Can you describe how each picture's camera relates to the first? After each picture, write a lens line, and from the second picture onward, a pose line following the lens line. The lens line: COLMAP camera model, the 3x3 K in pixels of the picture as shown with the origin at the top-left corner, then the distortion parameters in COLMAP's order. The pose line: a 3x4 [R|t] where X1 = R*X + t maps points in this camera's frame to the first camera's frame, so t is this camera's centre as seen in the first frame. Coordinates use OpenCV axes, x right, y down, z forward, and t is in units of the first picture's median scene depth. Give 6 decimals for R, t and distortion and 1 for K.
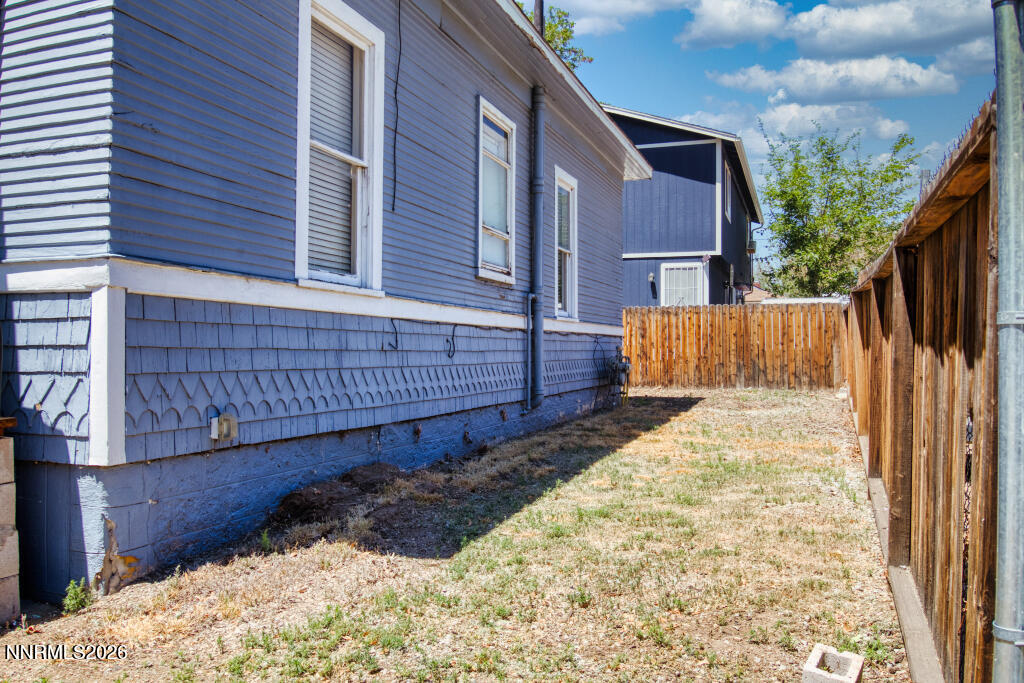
lens RADIAL K [[820.7, 0, 513.6], [0, 820.7, 344.5], [0, 0, 1]] dist [-0.000728, -0.007418]
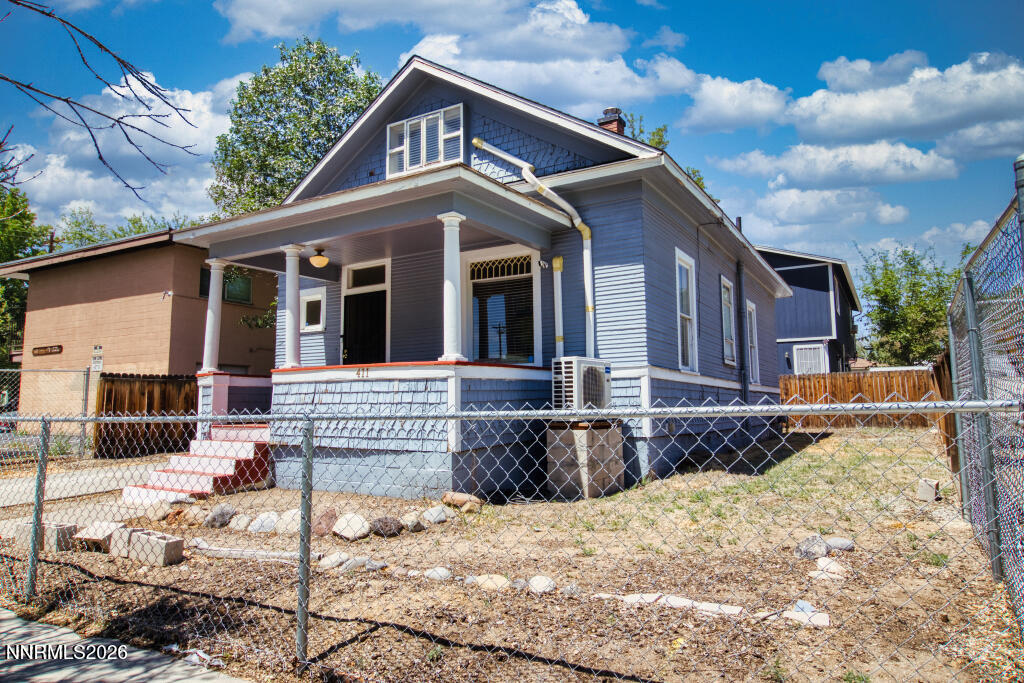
lens RADIAL K [[648.1, 0, 514.7], [0, 648.1, 338.0], [0, 0, 1]] dist [0.020117, 0.001105]
pose [[0.982044, -0.032201, -0.185882, -0.116419], [0.012625, 0.994333, -0.105555, 0.007736], [0.188227, 0.101313, 0.976886, -0.305309]]
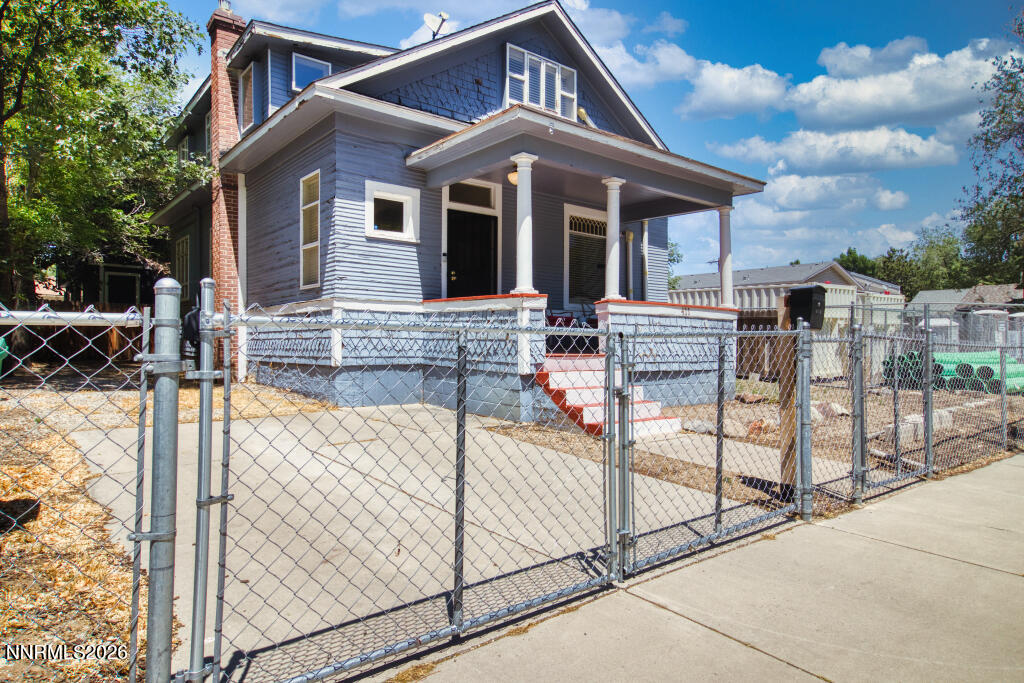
lens RADIAL K [[606.7, 0, 511.9], [0, 606.7, 338.8], [0, 0, 1]] dist [0.009252, 0.001358]
pose [[0.530892, 0.001890, 0.847438, -0.881501], [-0.011664, 0.999919, 0.005077, 0.006053], [-0.847359, -0.012580, 0.530871, -0.019450]]
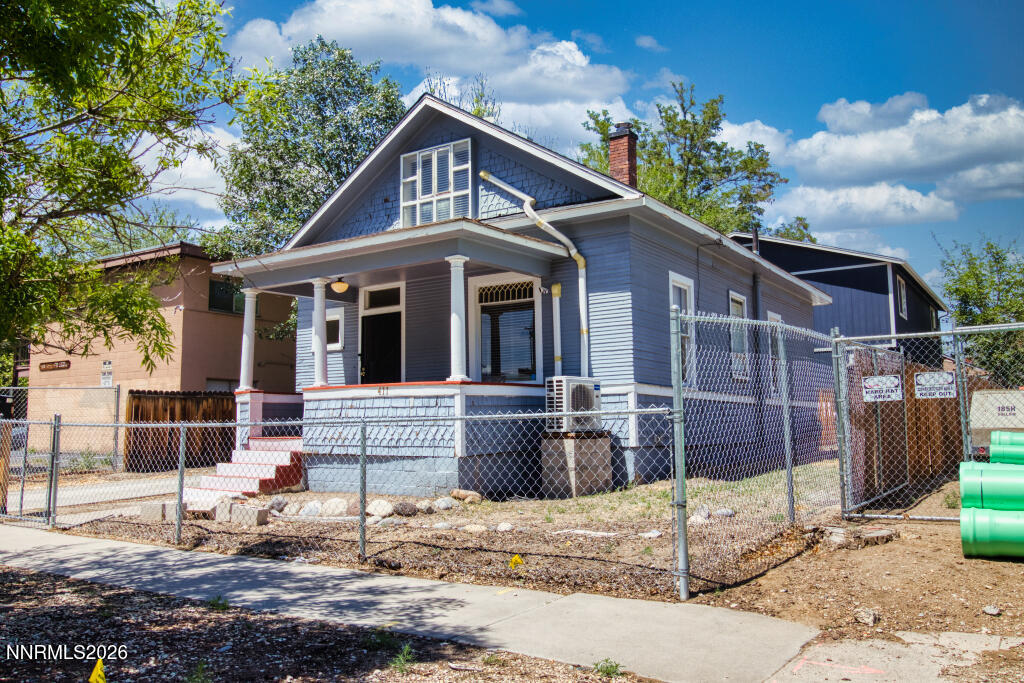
lens RADIAL K [[820.7, 0, 509.8], [0, 820.7, 341.6], [0, 0, 1]] dist [-0.000728, -0.007418]
pose [[0.969179, -0.039739, -0.243132, -0.037063], [0.014642, 0.994451, -0.104175, 0.014349], [0.245922, 0.097404, 0.964383, -0.515304]]
